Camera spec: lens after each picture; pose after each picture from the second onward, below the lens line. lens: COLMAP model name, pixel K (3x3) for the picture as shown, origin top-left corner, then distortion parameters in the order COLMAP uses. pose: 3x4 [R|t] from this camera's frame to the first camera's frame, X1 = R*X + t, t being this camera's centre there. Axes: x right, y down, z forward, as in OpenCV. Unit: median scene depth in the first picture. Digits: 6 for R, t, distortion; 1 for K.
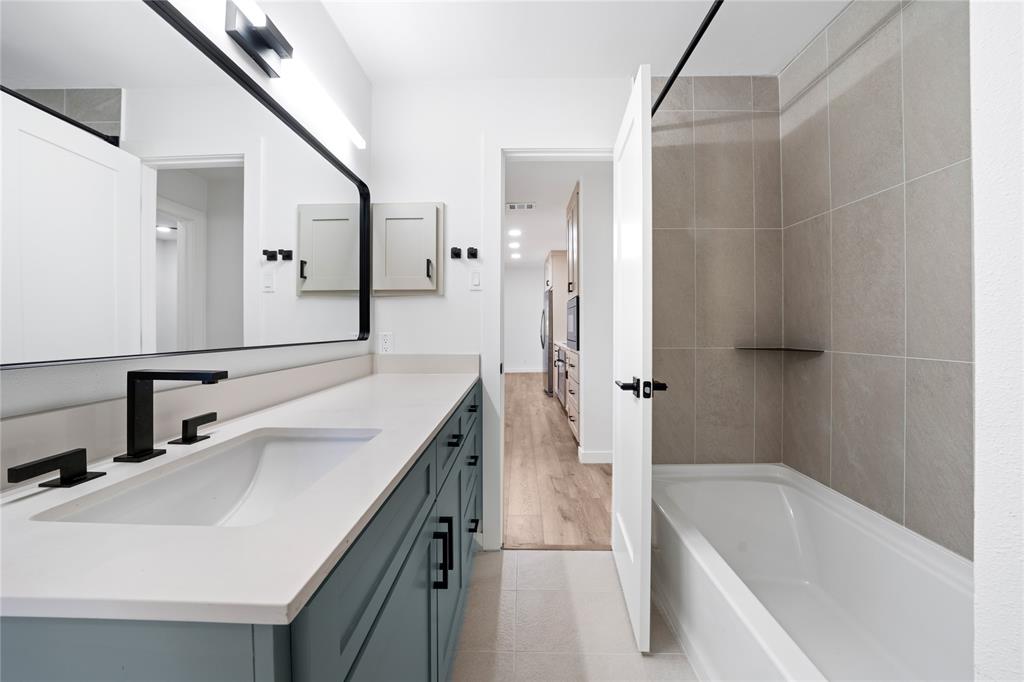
lens RADIAL K [[359.4, 0, 512.1], [0, 359.4, 330.0], [0, 0, 1]] dist [0.002757, 0.000507]
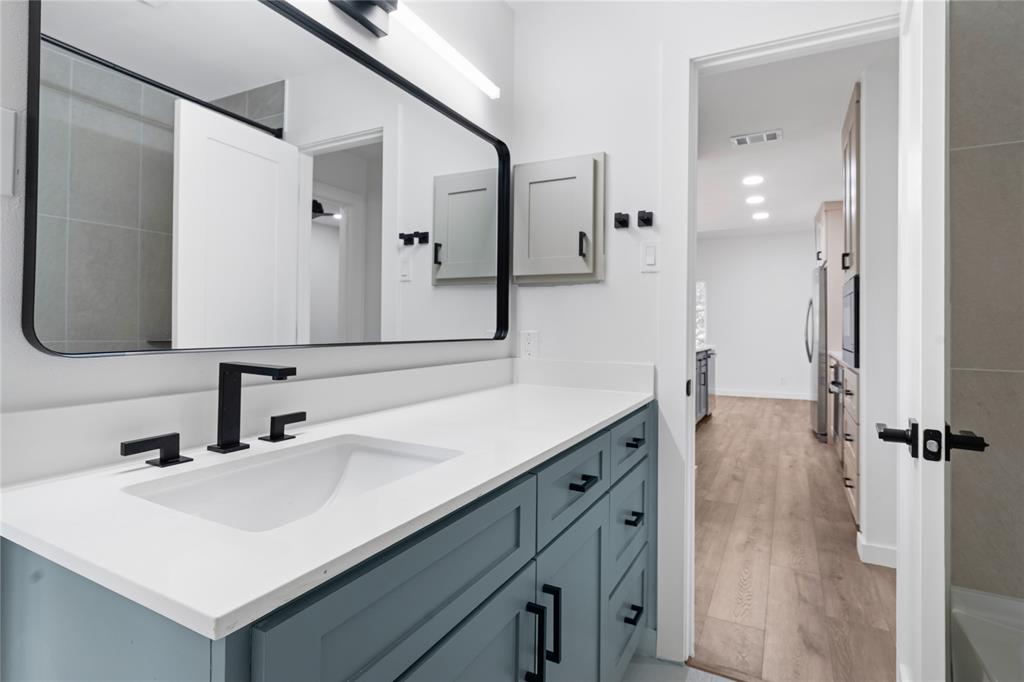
lens RADIAL K [[505.8, 0, 536.9], [0, 505.8, 321.9], [0, 0, 1]] dist [0.043037, -0.025137]
pose [[0.902367, 0.012792, -0.430778, 0.133278], [-0.018782, 0.999777, -0.009655, -0.001324], [0.430559, 0.016803, 0.902406, 0.028507]]
